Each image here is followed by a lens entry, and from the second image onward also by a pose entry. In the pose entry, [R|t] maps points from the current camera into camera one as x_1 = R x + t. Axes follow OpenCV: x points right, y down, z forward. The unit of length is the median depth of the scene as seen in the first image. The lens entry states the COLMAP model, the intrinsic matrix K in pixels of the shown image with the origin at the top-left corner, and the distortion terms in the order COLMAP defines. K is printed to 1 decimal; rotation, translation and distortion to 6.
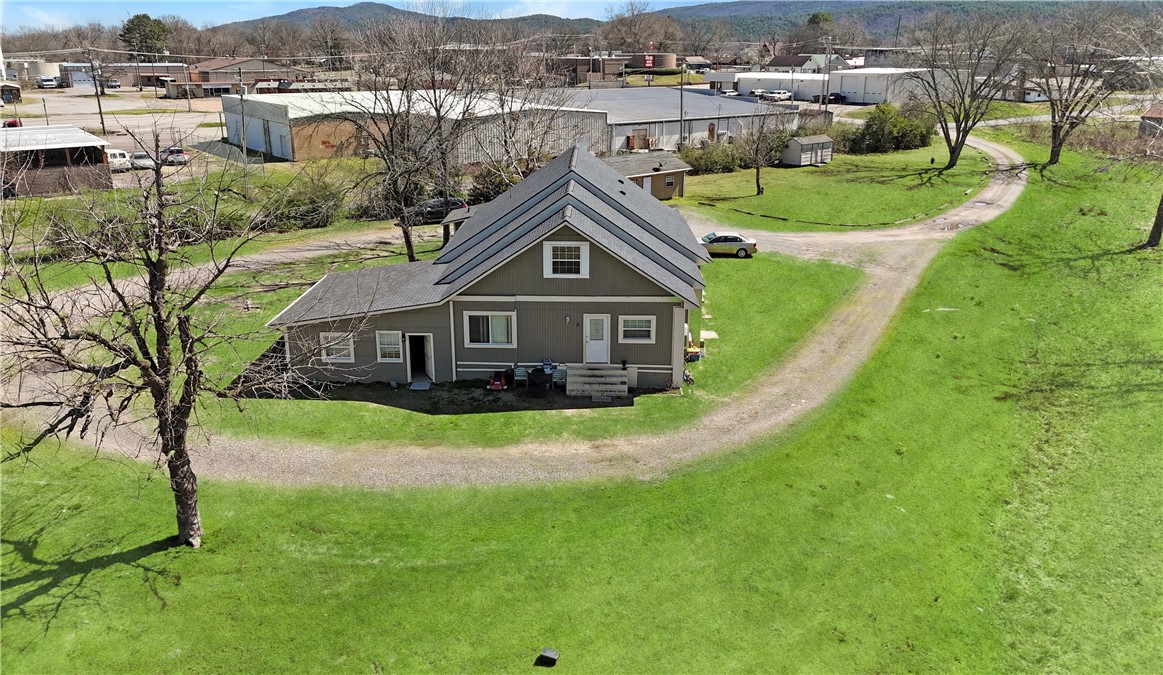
lens RADIAL K [[840.1, 0, 583.1], [0, 840.1, 336.8], [0, 0, 1]] dist [0.051863, 0.000595]
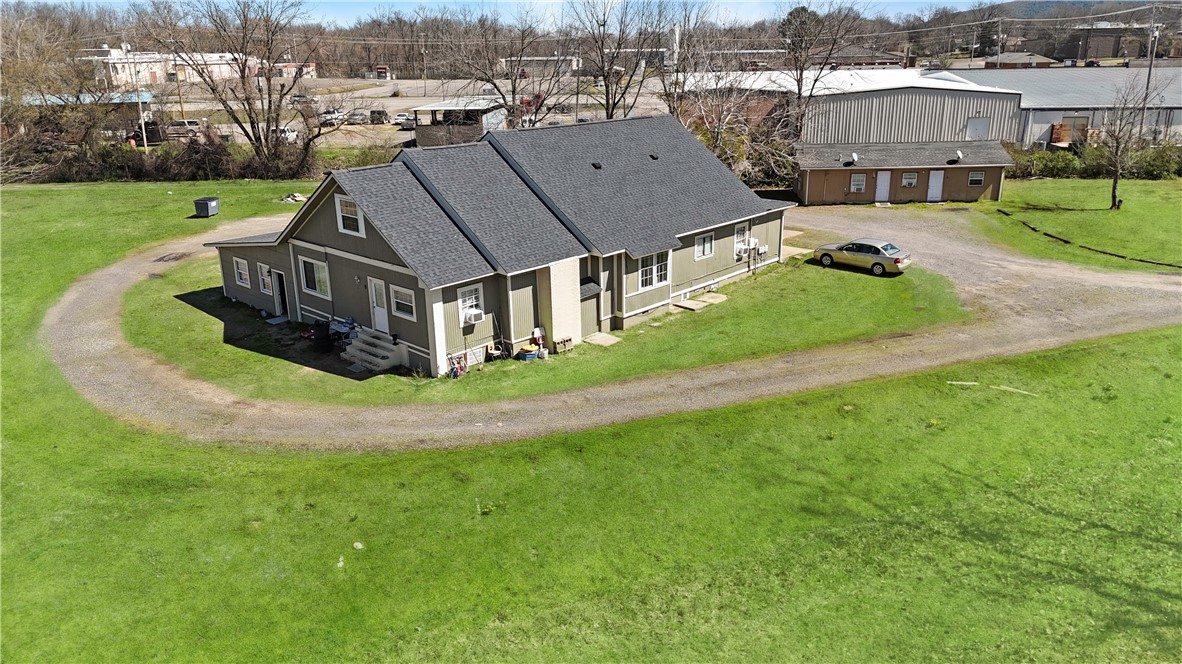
lens RADIAL K [[845.1, 0, 590.1], [0, 845.1, 333.4], [0, 0, 1]] dist [0.046981, -0.028600]
pose [[0.775949, 0.200443, -0.598102, 0.769720], [-0.193845, 0.978061, 0.076295, -0.084903], [0.600273, 0.056738, 0.797780, 0.391011]]
